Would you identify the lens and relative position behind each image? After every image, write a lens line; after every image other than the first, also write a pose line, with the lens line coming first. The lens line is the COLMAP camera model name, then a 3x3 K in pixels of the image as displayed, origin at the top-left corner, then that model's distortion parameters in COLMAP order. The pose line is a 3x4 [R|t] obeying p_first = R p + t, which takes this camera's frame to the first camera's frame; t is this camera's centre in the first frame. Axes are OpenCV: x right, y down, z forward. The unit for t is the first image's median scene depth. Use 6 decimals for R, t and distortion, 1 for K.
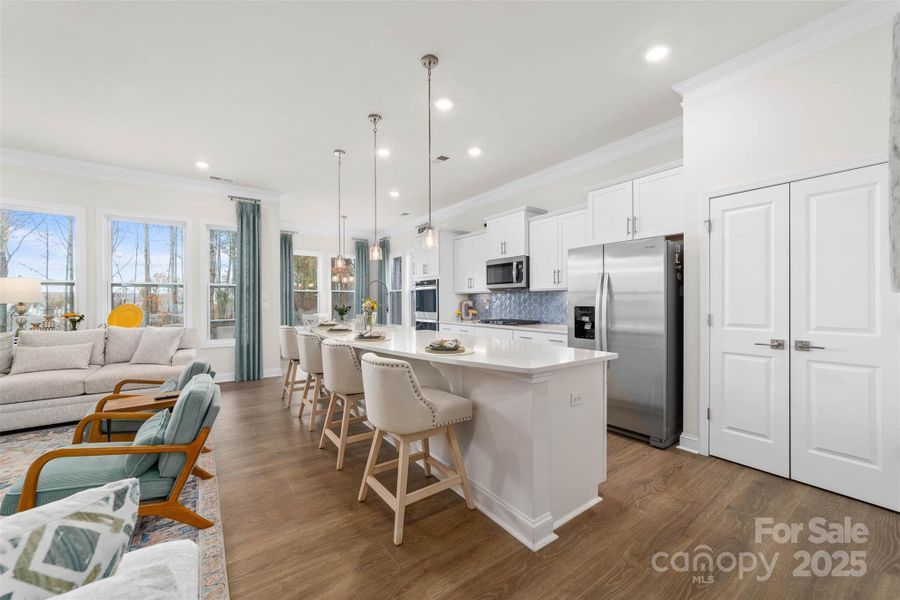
lens RADIAL K [[350.0, 0, 443.7], [0, 350.0, 298.0], [0, 0, 1]] dist [-0.009457, 0.001928]
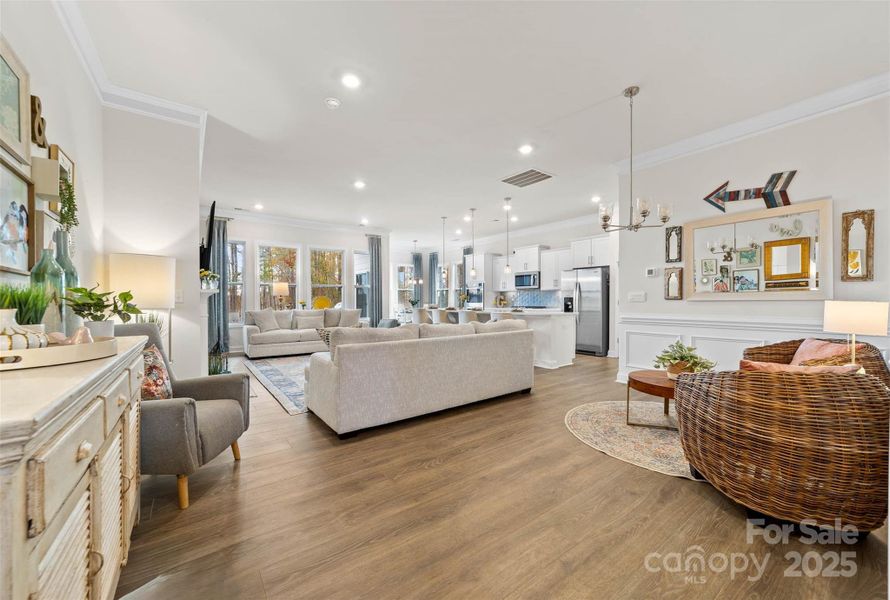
lens RADIAL K [[352.2, 0, 444.1], [0, 352.2, 302.2], [0, 0, 1]] dist [-0.009112, -0.001571]
pose [[0.999677, 0.001418, 0.025394, -0.302360], [-0.001851, 0.999853, 0.017038, 0.012639], [-0.025366, -0.017079, 0.999532, -0.826321]]
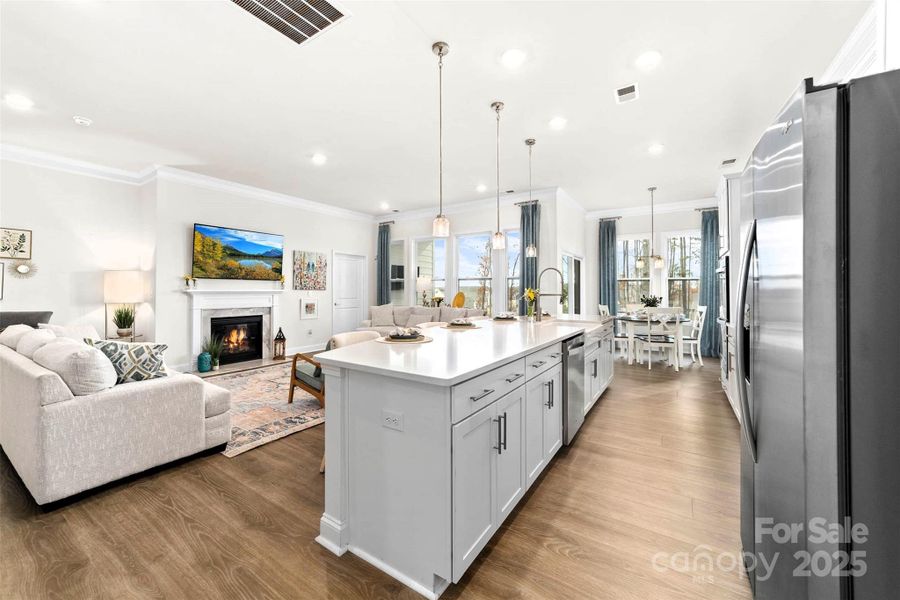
lens RADIAL K [[350.0, 0, 431.3], [0, 350.0, 287.1], [0, 0, 1]] dist [-0.009457, 0.001928]
pose [[0.338381, -0.006935, -0.940984, 0.465169], [0.007042, 0.999964, -0.004837, 0.001048], [0.940983, -0.004990, 0.338417, 0.342575]]
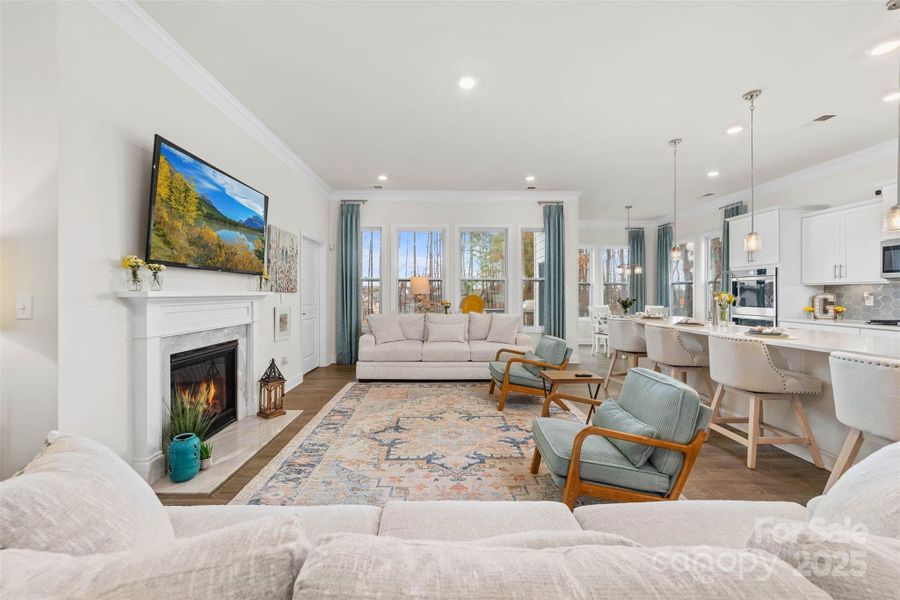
lens RADIAL K [[350.0, 0, 441.6], [0, 350.0, 293.0], [0, 0, 1]] dist [-0.009457, 0.001928]
pose [[0.824484, 0.004102, -0.565870, -0.249480], [0.001115, 0.999960, 0.008873, -0.003026], [0.565884, -0.007946, 0.824447, -0.148169]]
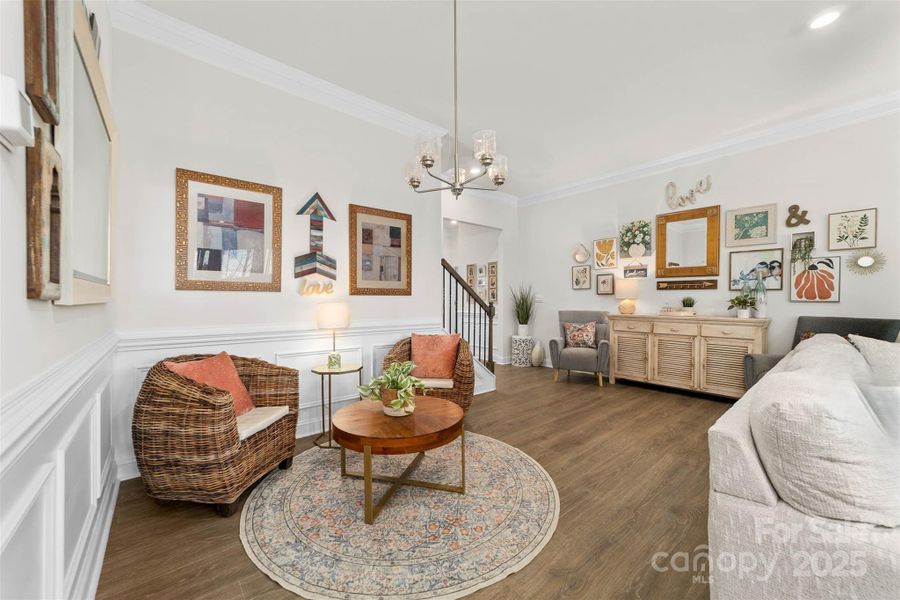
lens RADIAL K [[350.0, 0, 443.5], [0, 350.0, 303.6], [0, 0, 1]] dist [-0.009457, 0.001928]
pose [[-0.996590, 0.003768, -0.082432, 0.121258], [0.003754, 0.999993, 0.000328, 0.020780], [0.082433, 0.000017, -0.996597, 0.250147]]
